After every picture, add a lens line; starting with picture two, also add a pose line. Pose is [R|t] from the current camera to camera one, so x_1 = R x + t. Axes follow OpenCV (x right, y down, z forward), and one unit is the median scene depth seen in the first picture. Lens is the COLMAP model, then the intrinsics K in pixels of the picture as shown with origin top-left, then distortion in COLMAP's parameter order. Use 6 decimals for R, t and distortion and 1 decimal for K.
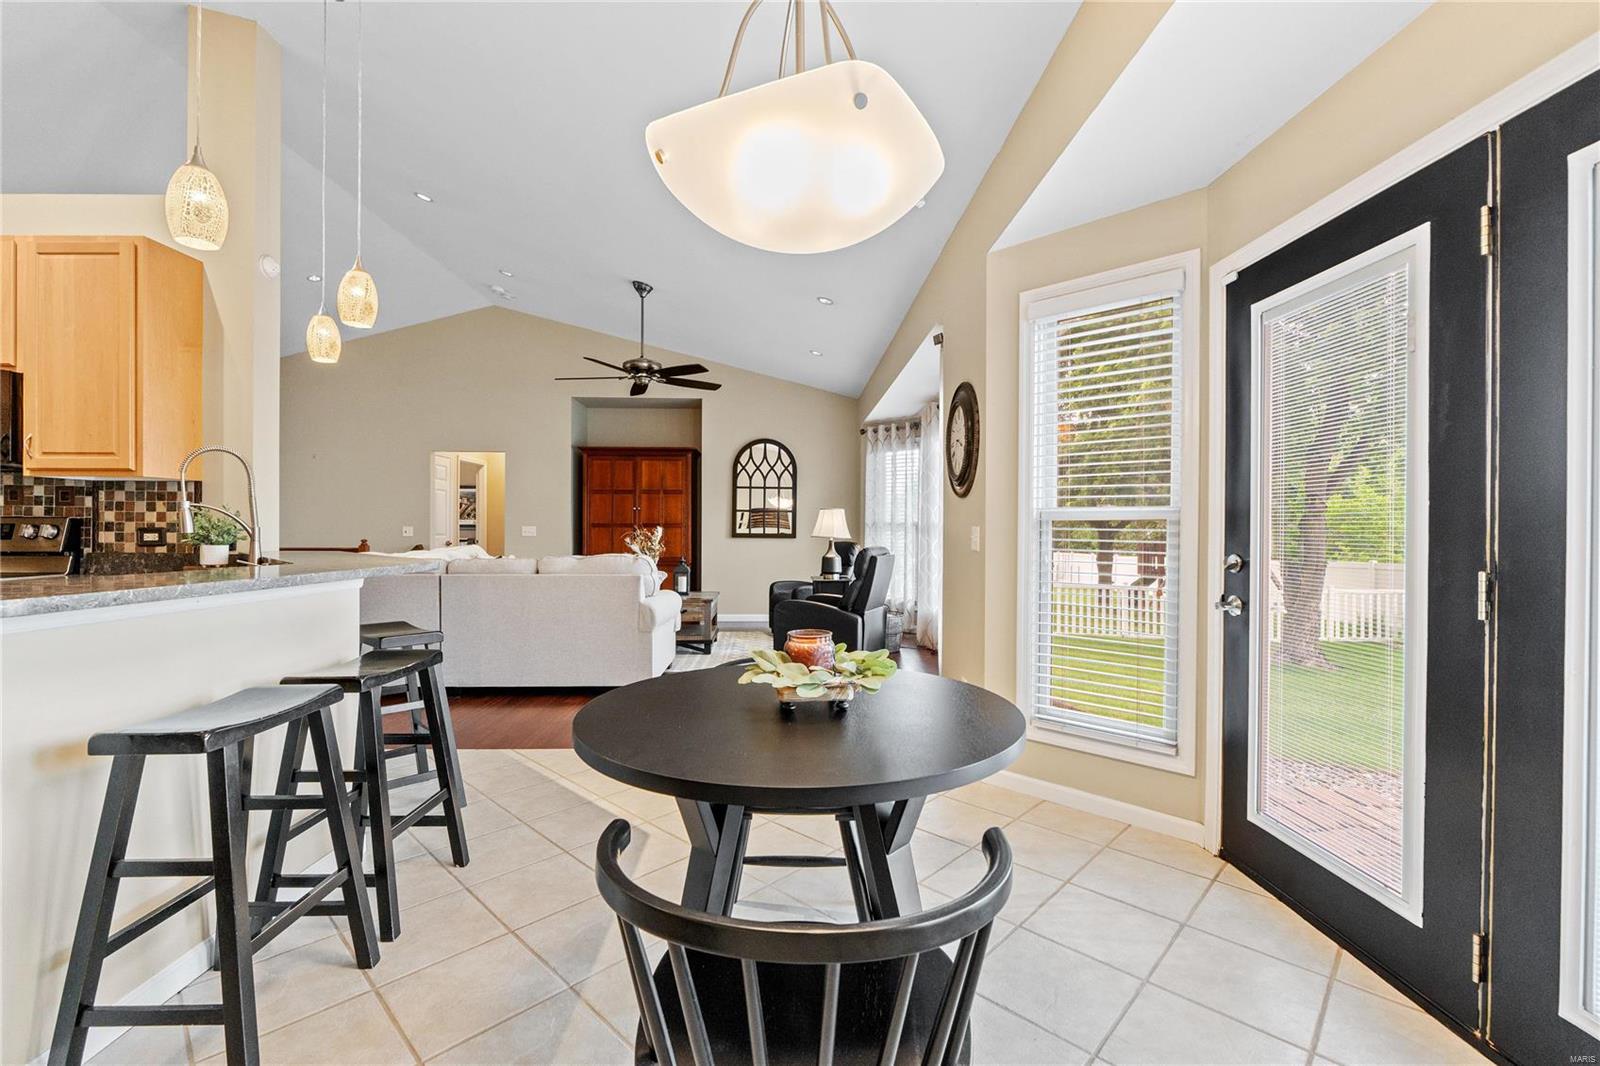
lens RADIAL K [[690.2, 0, 782.5], [0, 690.2, 528.5], [0, 0, 1]] dist [-0.002780, -0.000433]
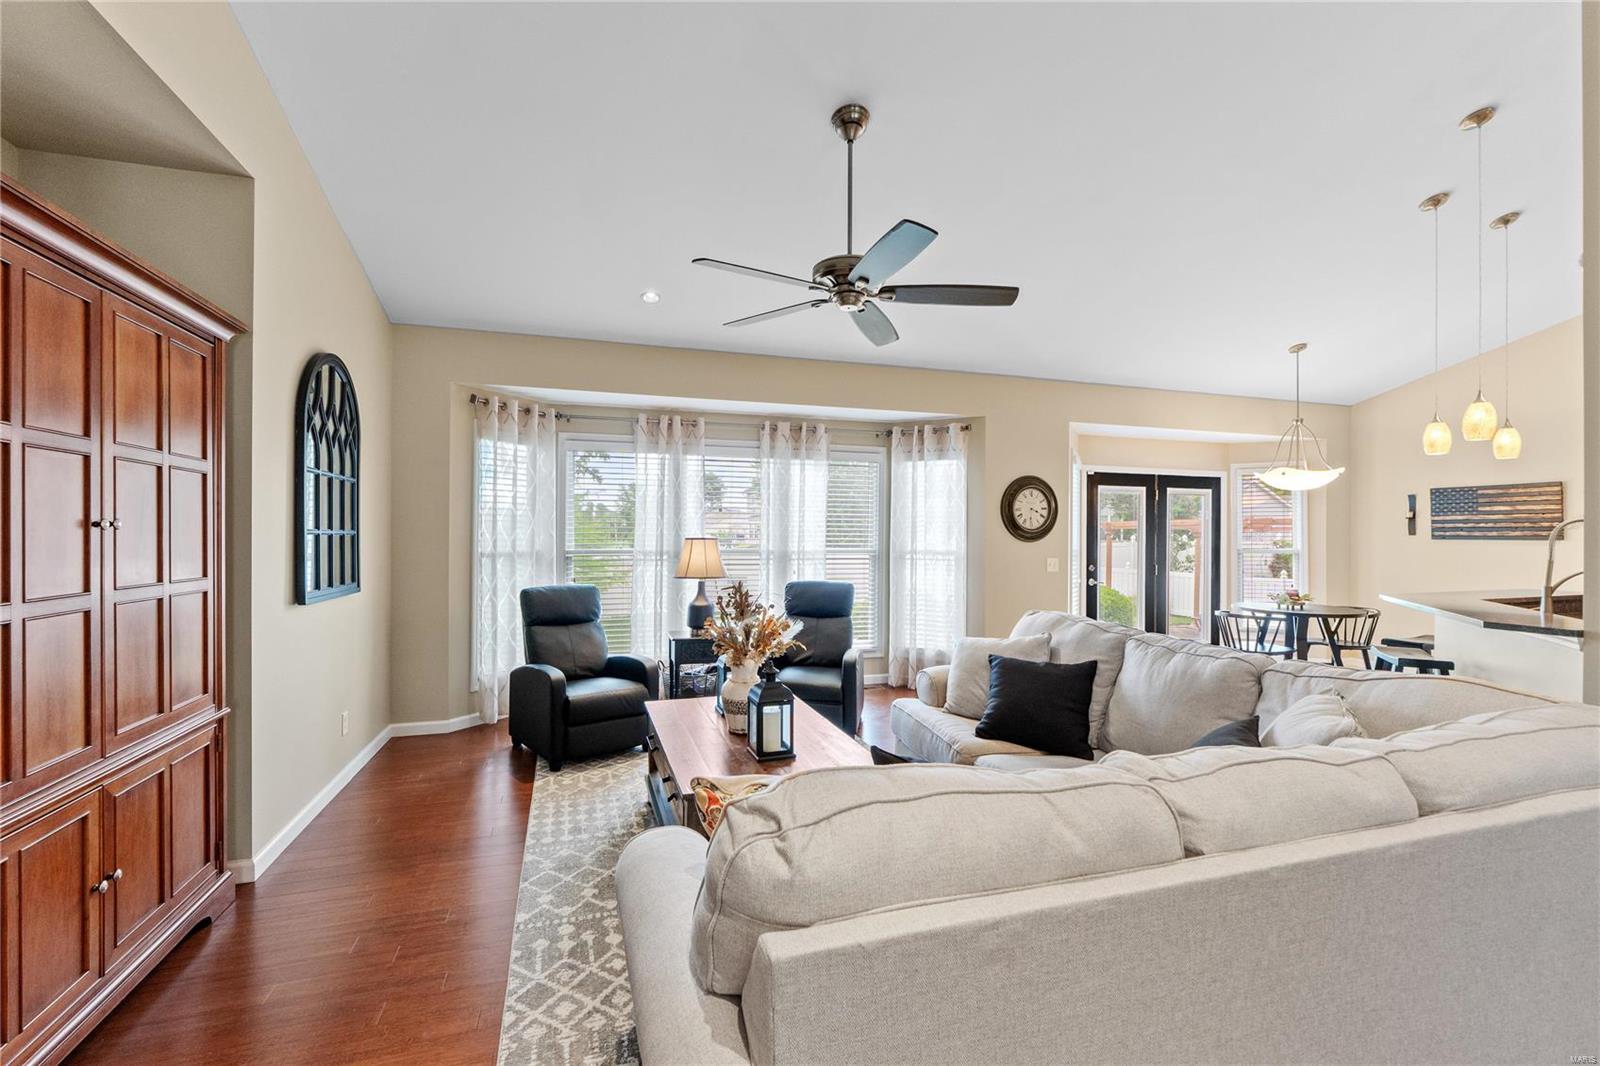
lens RADIAL K [[672.5, 0, 793.3], [0, 672.5, 536.6], [0, 0, 1]] dist [-0.008504, -0.000351]
pose [[-0.293513, -0.008648, 0.955916, -1.526962], [-0.006489, 0.999954, 0.007054, -0.086335], [-0.955933, -0.004132, -0.293556, 2.682641]]
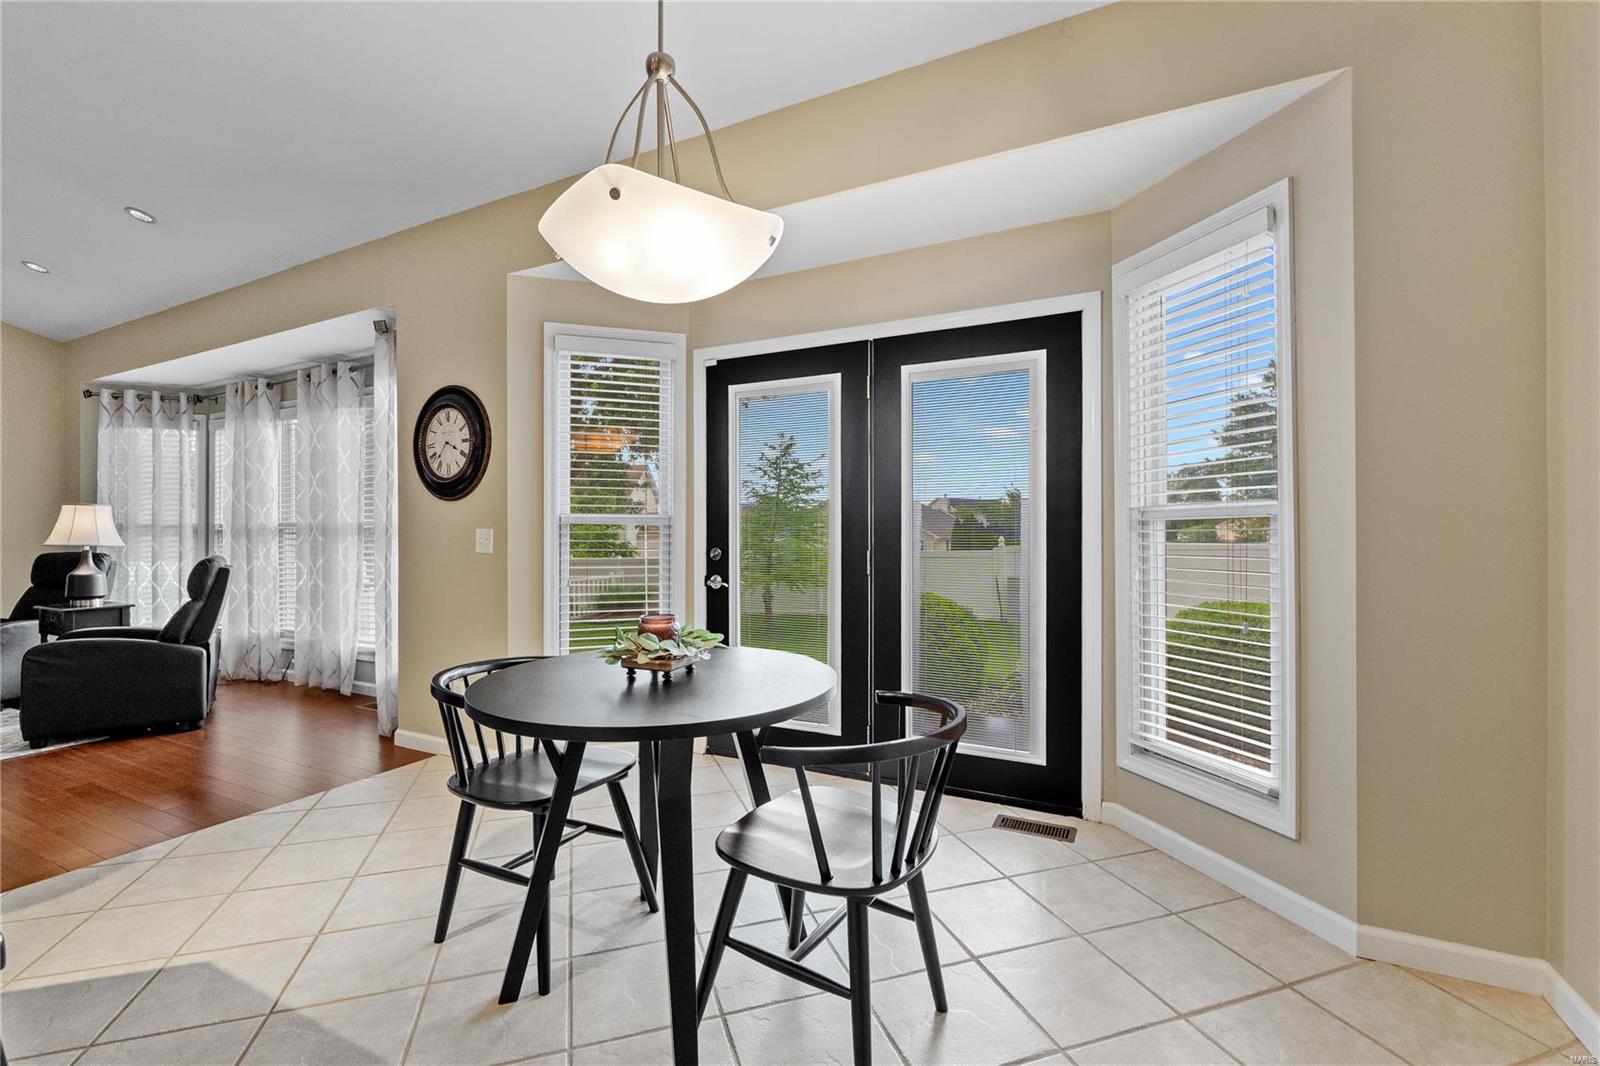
lens RADIAL K [[694.4, 0, 800.0], [0, 694.4, 533.0], [0, 0, 1]] dist [-0.001926, -0.000327]
pose [[0.458214, -0.004063, 0.888833, -0.519681], [0.003163, 0.999991, 0.002940, 0.000621], [-0.888836, 0.001464, 0.458222, 0.124168]]
